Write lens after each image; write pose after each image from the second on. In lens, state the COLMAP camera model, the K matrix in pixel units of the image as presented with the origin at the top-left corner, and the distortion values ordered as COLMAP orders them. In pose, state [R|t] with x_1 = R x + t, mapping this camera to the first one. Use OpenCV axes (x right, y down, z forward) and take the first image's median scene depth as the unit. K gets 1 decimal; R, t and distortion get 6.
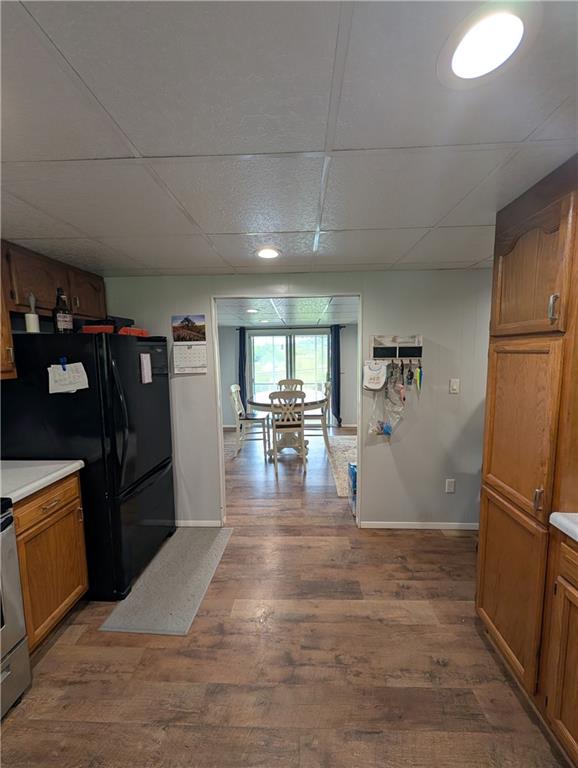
lens RADIAL K [[289.8, 0, 289.6], [0, 289.8, 383.1], [0, 0, 1]] dist [0.000221, -0.000297]
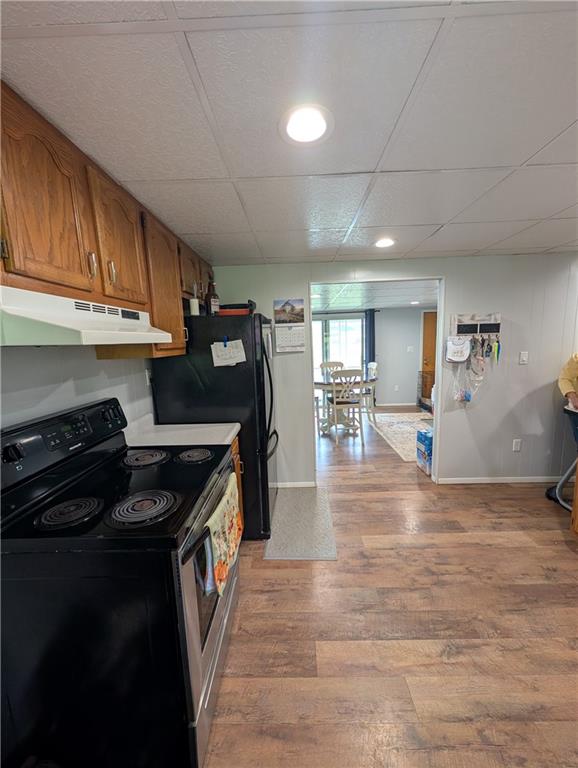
lens RADIAL K [[289.8, 0, 290.2], [0, 289.8, 383.5], [0, 0, 1]] dist [0.000221, -0.000297]
pose [[0.999631, -0.022886, 0.014646, -0.370710], [0.022260, 0.998889, 0.041536, 0.043418], [-0.015580, -0.041195, 0.999030, -0.131245]]
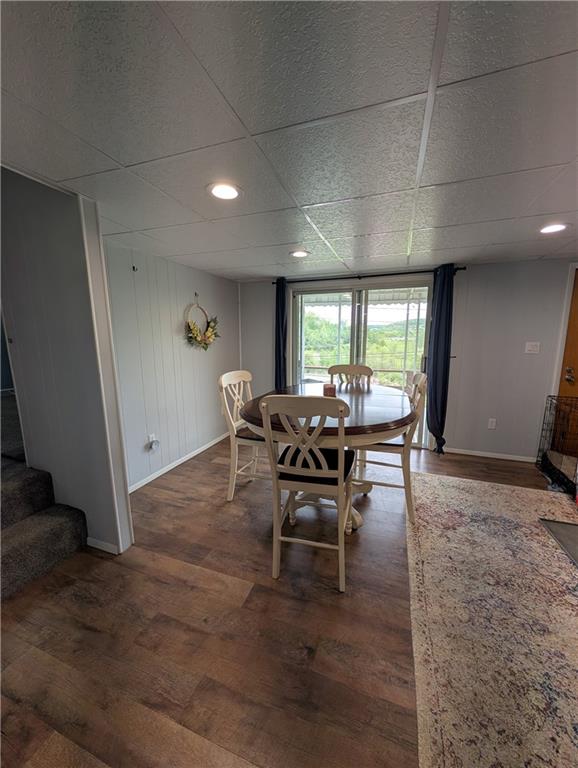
lens RADIAL K [[289.8, 0, 291.2], [0, 289.8, 383.9], [0, 0, 1]] dist [0.000221, -0.000297]
pose [[0.952867, 0.059891, -0.297418, 0.144018], [-0.040653, 0.996686, 0.070457, -0.024186], [0.300652, -0.055045, 0.952144, 0.955591]]
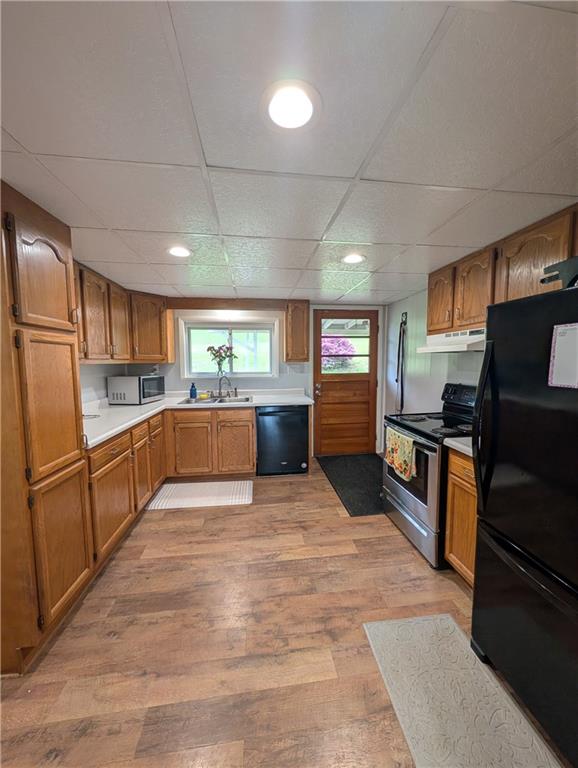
lens RADIAL K [[289.8, 0, 287.2], [0, 289.8, 380.3], [0, 0, 1]] dist [0.000221, -0.000297]
pose [[-0.987485, 0.030187, -0.154797, 0.016741], [0.003520, 0.985485, 0.169726, -0.077086], [0.157674, 0.167057, -0.973258, 1.182641]]
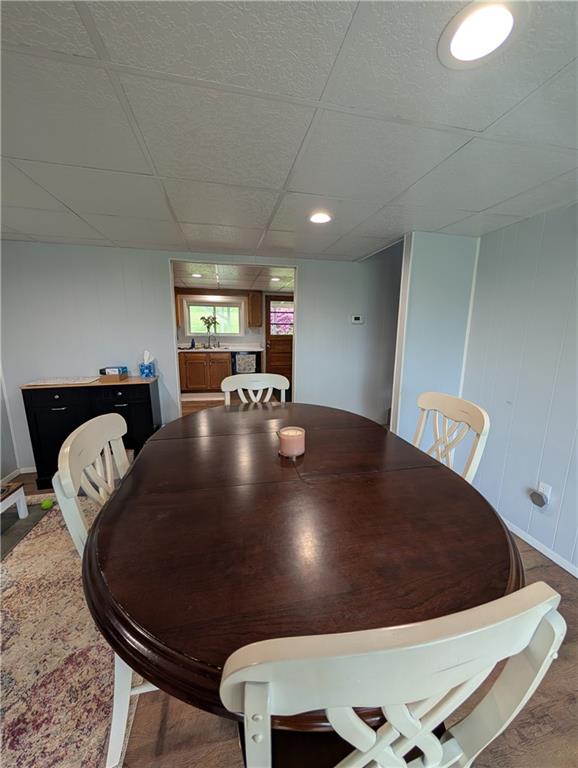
lens RADIAL K [[289.8, 0, 296.6], [0, 289.8, 382.4], [0, 0, 1]] dist [0.000221, -0.000297]
pose [[-0.959618, 0.053145, -0.276241, 0.063212], [-0.025782, 0.961243, 0.274493, -0.116999], [0.280123, 0.270531, -0.921056, 1.727879]]
